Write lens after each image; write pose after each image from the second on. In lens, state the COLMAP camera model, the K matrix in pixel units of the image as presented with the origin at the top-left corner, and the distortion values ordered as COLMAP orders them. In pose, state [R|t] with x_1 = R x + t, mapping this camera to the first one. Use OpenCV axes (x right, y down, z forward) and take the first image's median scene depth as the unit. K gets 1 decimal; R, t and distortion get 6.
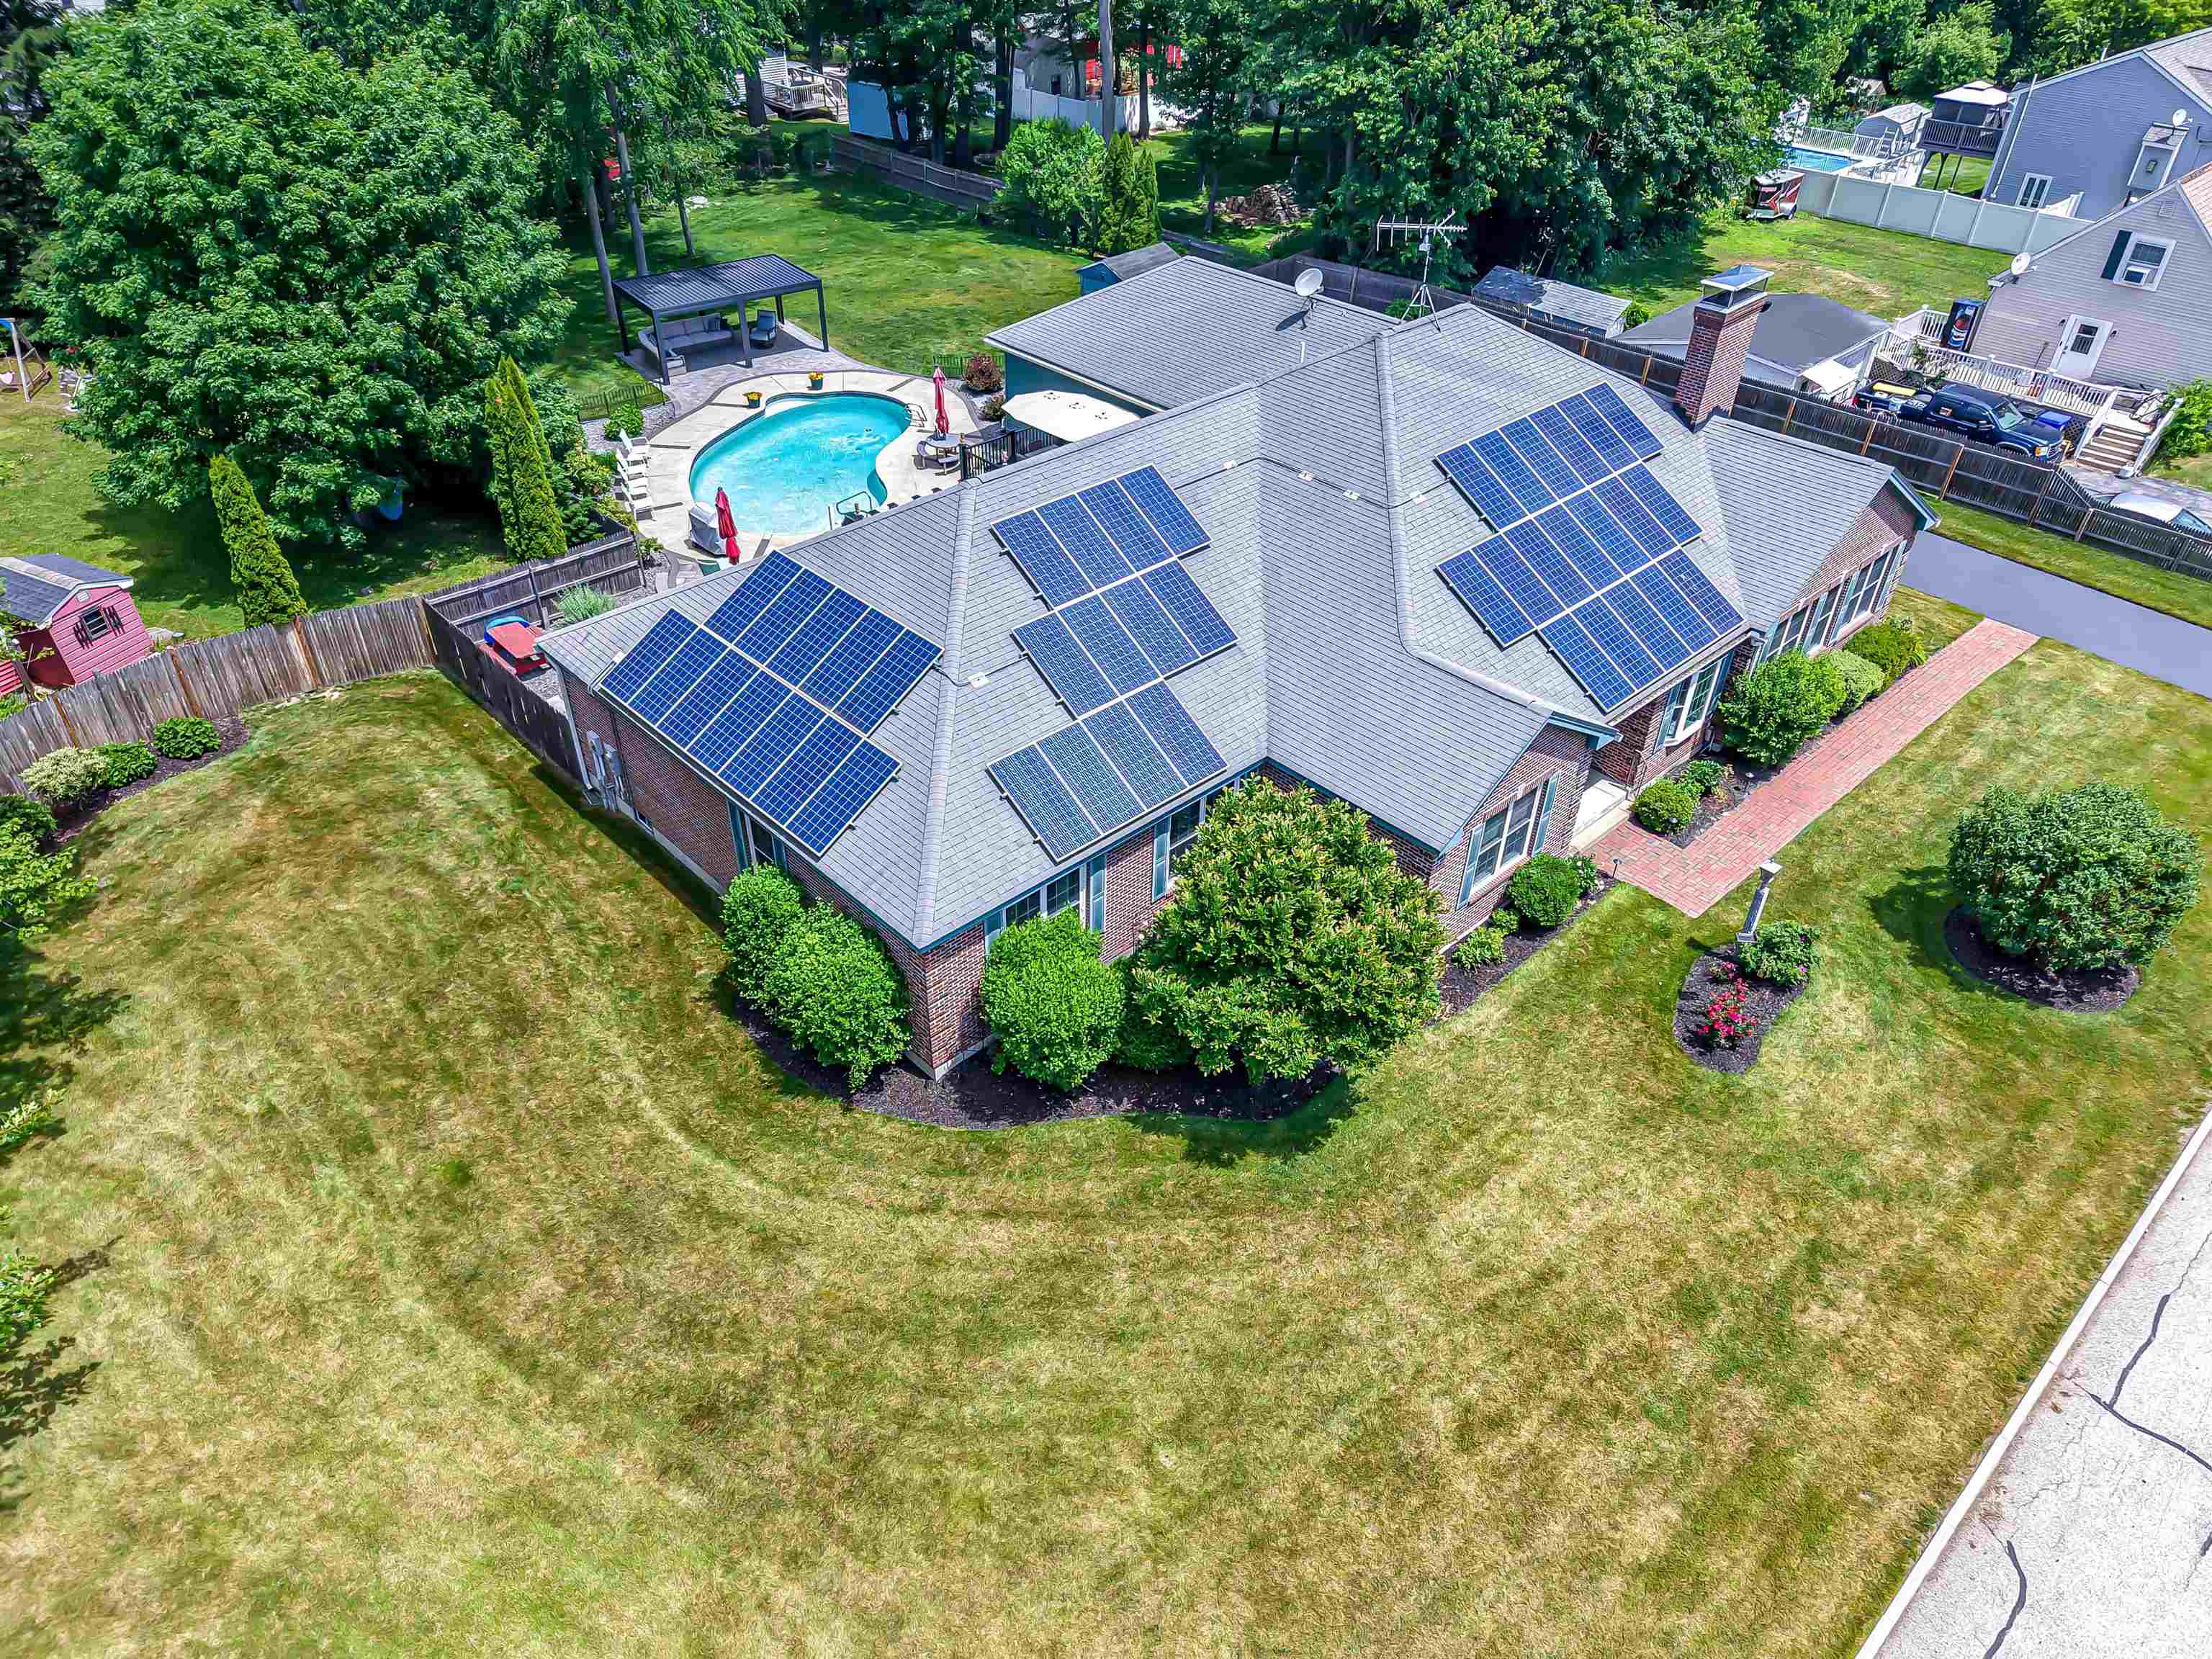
lens RADIAL K [[1473.6, 0, 1106.0], [0, 1473.6, 829.5], [0, 0, 1]] dist [0.019990, 0.002088]
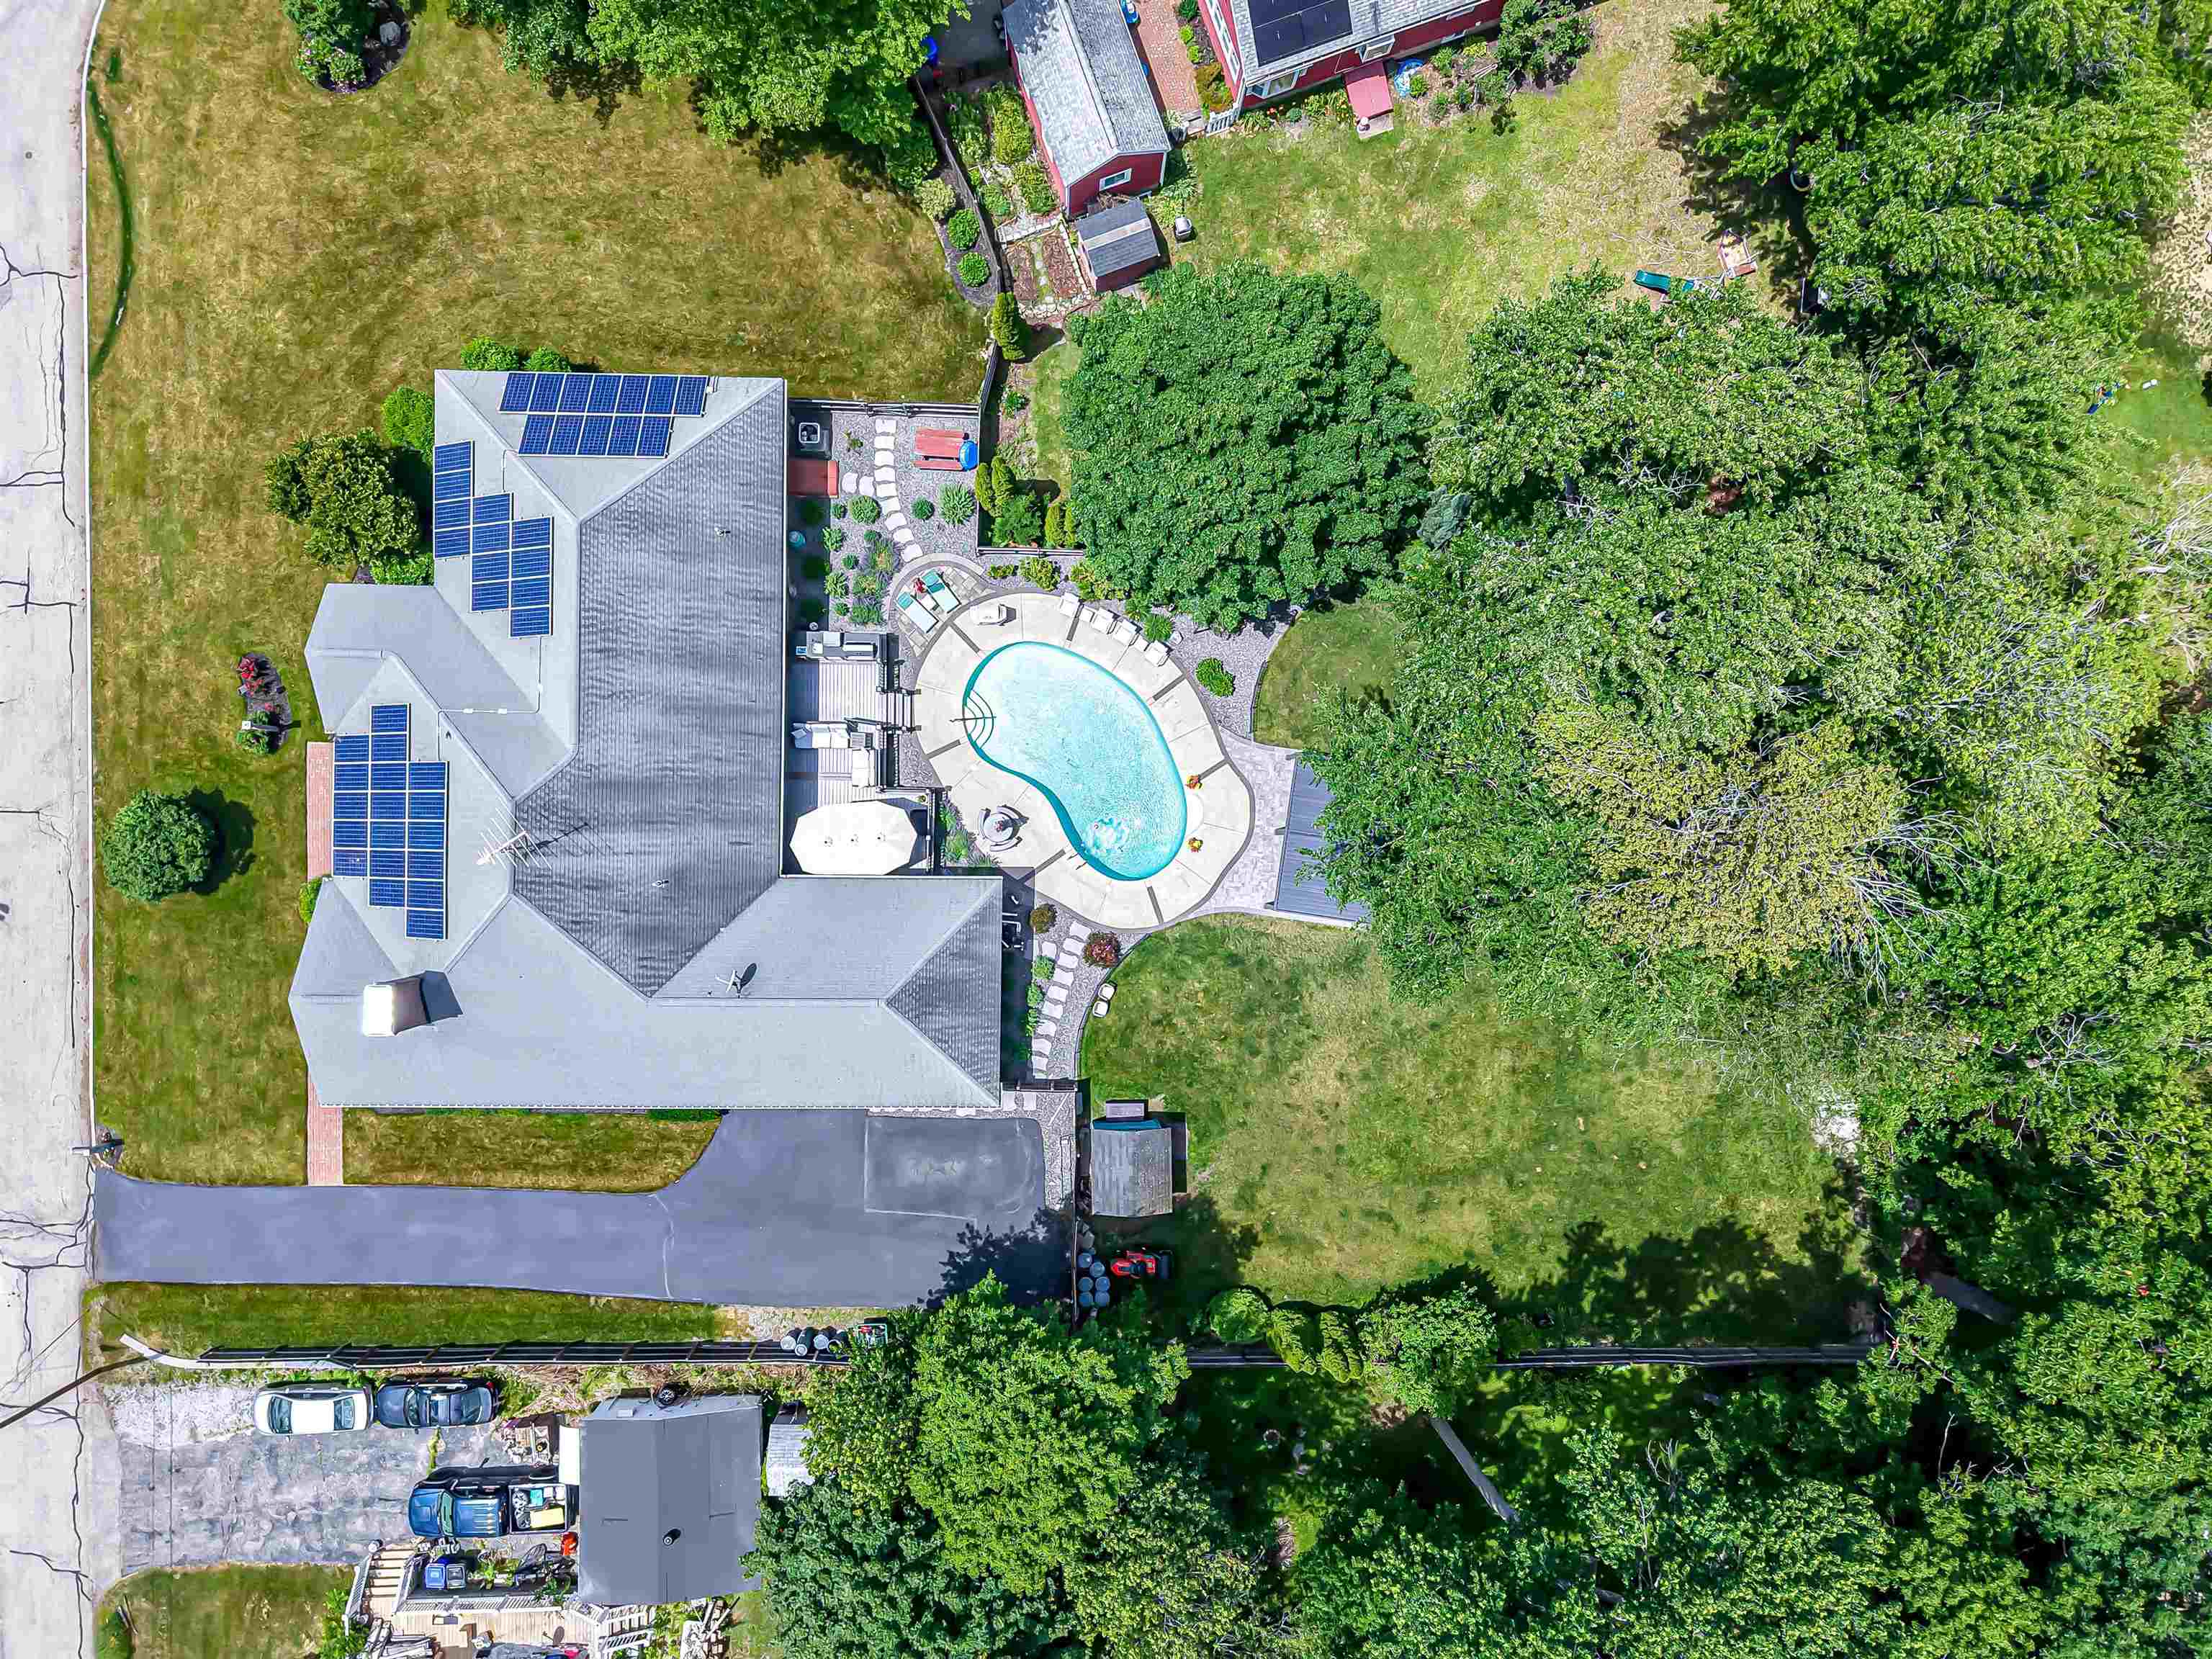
lens RADIAL K [[1473.6, 0, 1106.0], [0, 1473.6, 829.5], [0, 0, 1]] dist [0.019990, 0.002088]
pose [[-0.691616, 0.721899, -0.023022, -0.209622], [-0.458040, -0.413734, 0.786780, -1.918522], [0.558450, 0.554695, 0.616804, 0.383198]]
